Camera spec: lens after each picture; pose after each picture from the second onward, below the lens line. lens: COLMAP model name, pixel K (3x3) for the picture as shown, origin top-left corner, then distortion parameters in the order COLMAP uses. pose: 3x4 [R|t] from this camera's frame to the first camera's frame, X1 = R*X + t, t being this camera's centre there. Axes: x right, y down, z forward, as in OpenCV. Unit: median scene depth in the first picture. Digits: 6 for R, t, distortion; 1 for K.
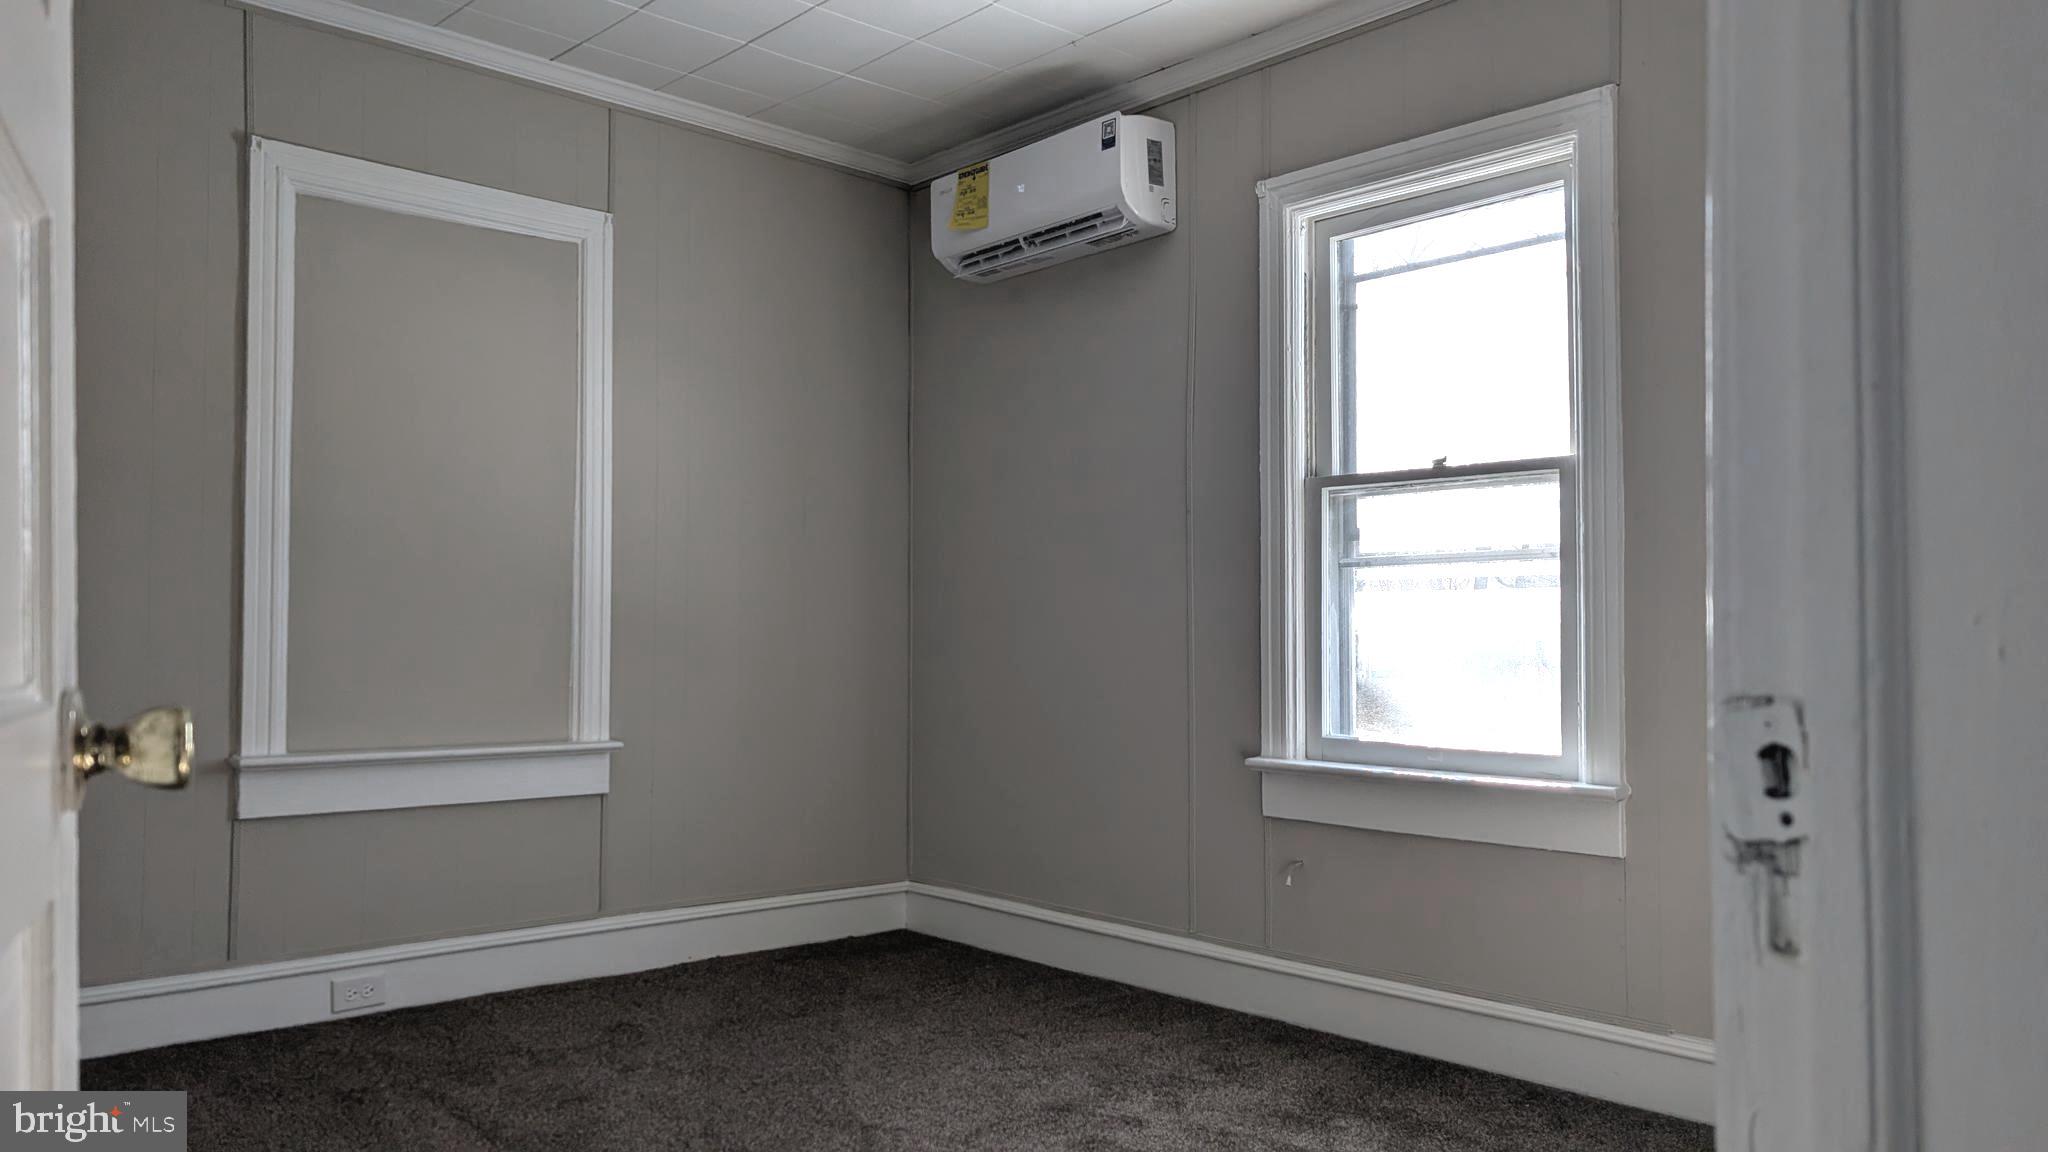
lens RADIAL K [[1464.8, 0, 1012.7], [0, 1464.8, 588.6], [0, 0, 1]] dist [-0.001740, -0.004296]
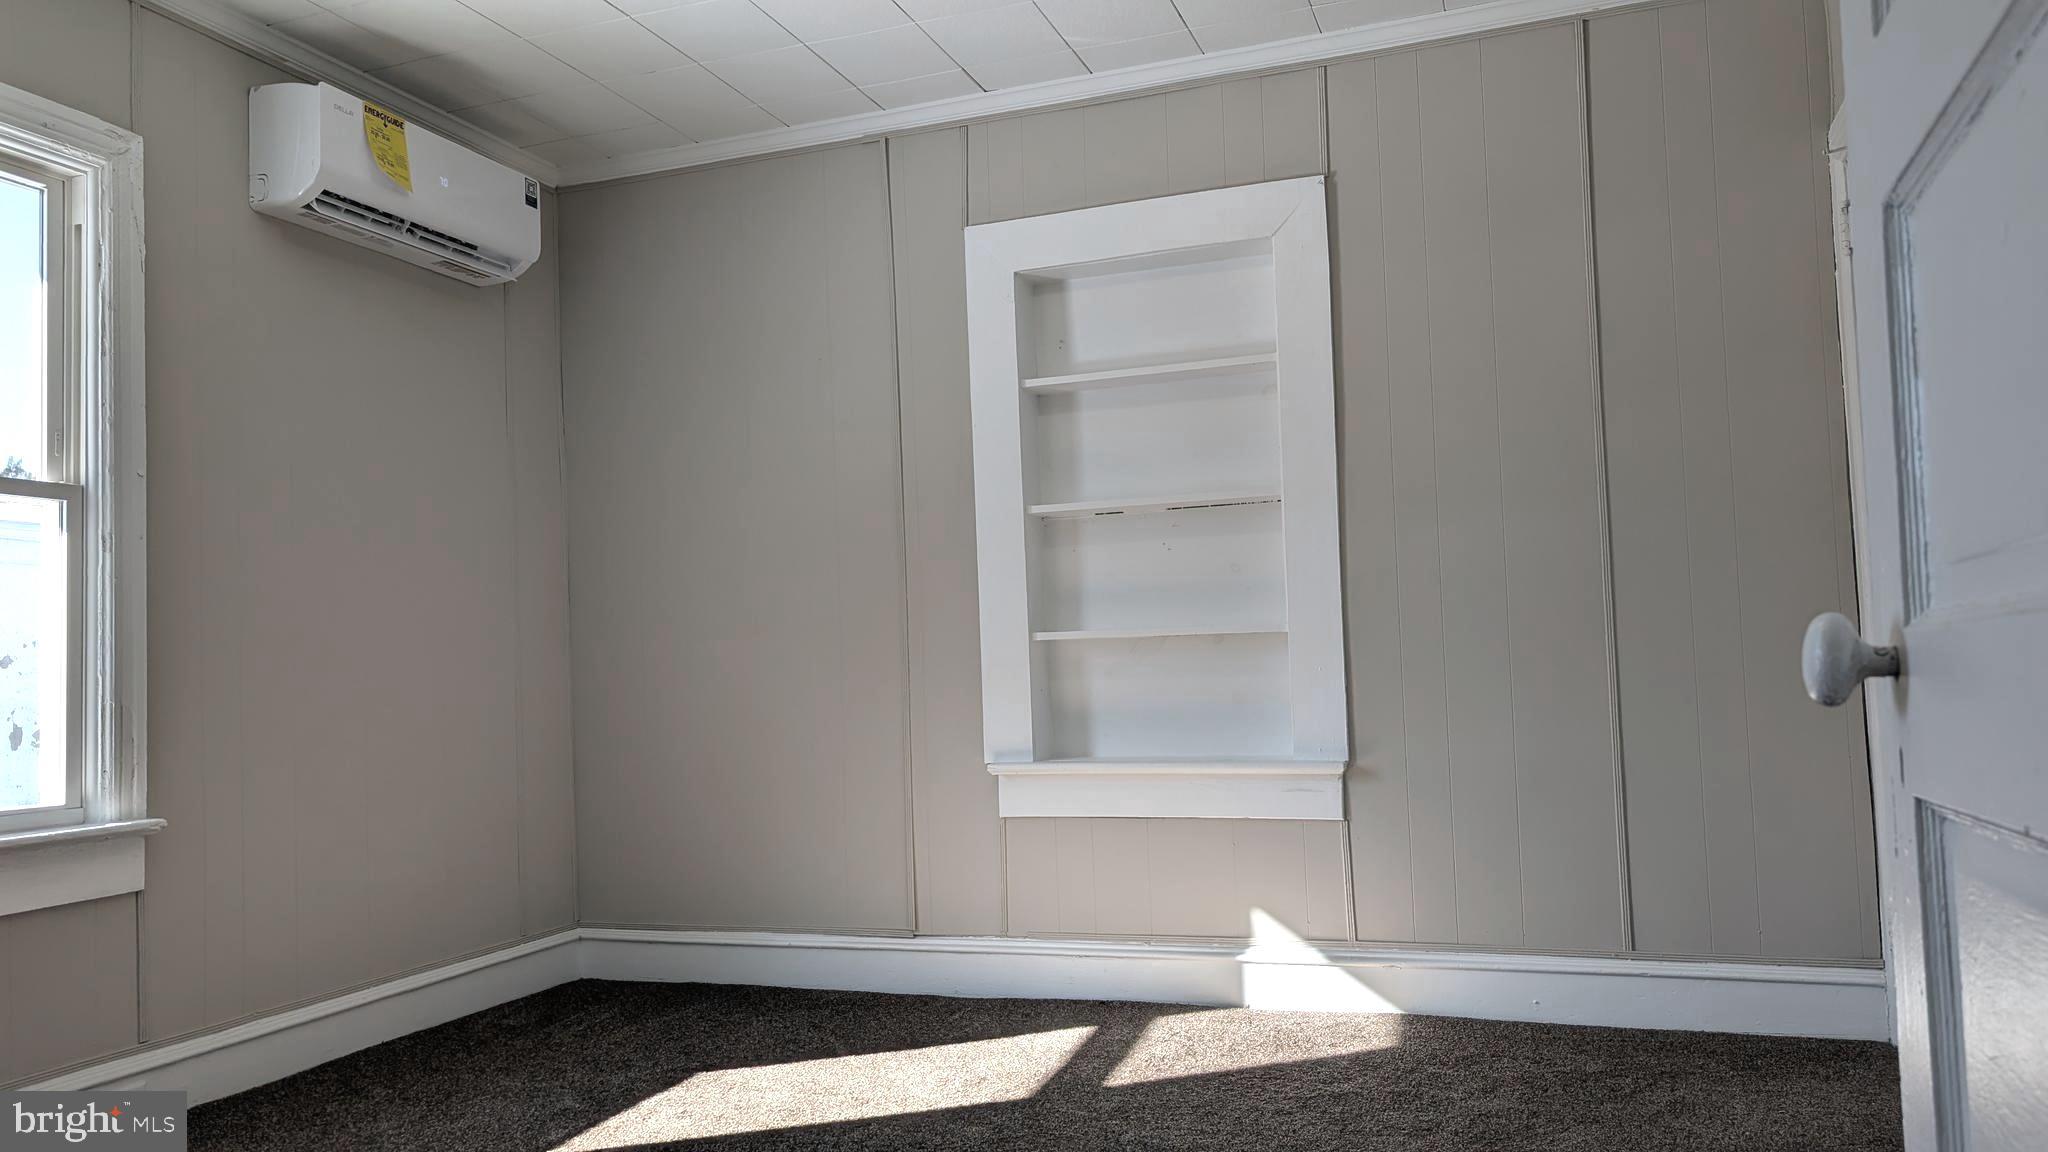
lens RADIAL K [[1464.8, 0, 1012.7], [0, 1464.8, 588.6], [0, 0, 1]] dist [-0.001740, -0.004296]
pose [[-0.462927, 0.056498, 0.884594, -1.081818], [-0.002283, 0.997887, -0.064928, 0.052211], [-0.886393, -0.032076, -0.461820, 1.218146]]
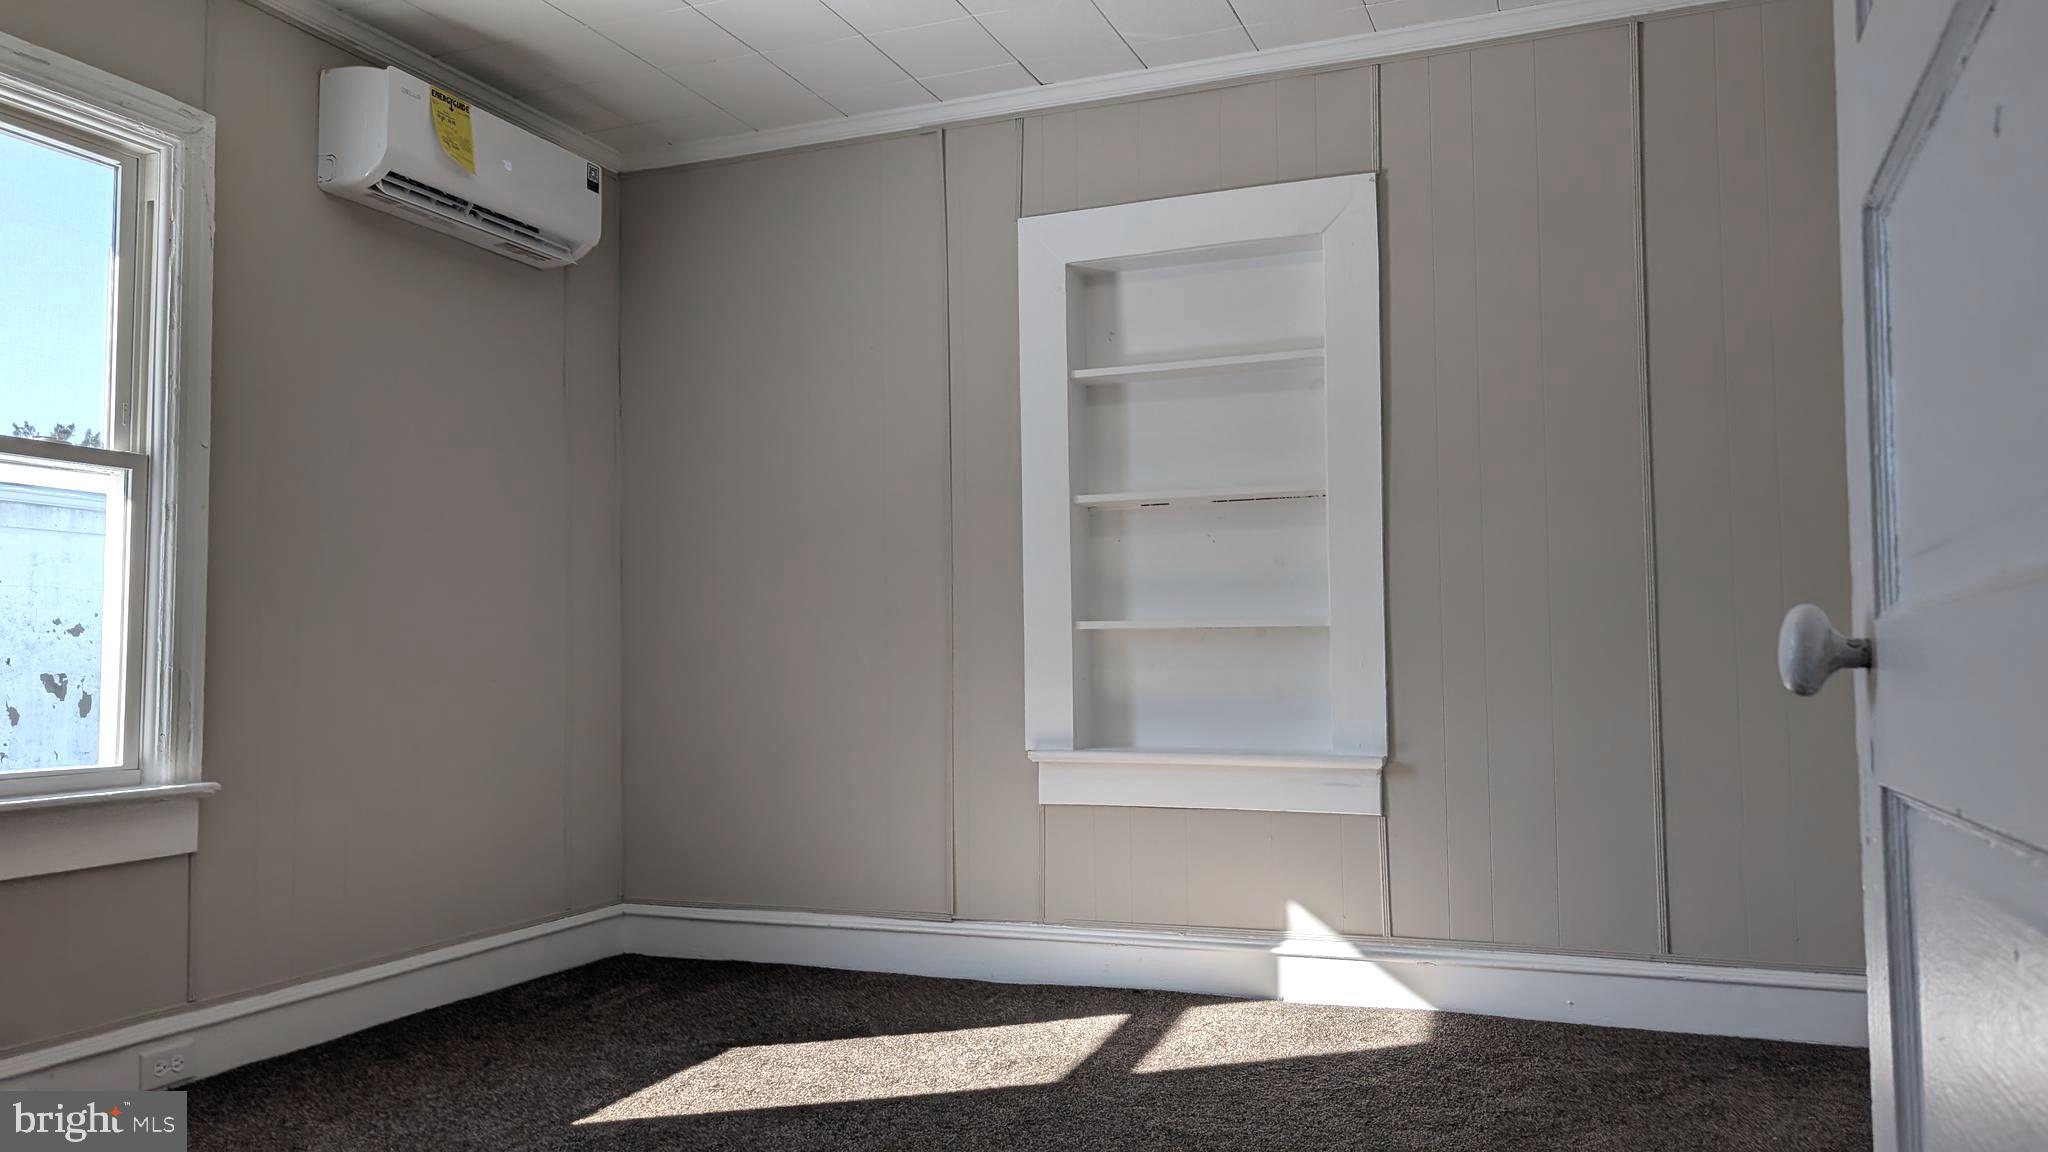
lens RADIAL K [[1464.5, 0, 1036.3], [0, 1464.5, 570.2], [0, 0, 1]] dist [-0.004087, -0.000583]
pose [[-0.443082, 0.052724, 0.894930, -1.093080], [-0.026324, 0.997073, -0.071775, 0.055327], [-0.896095, -0.055360, -0.440397, 1.212456]]
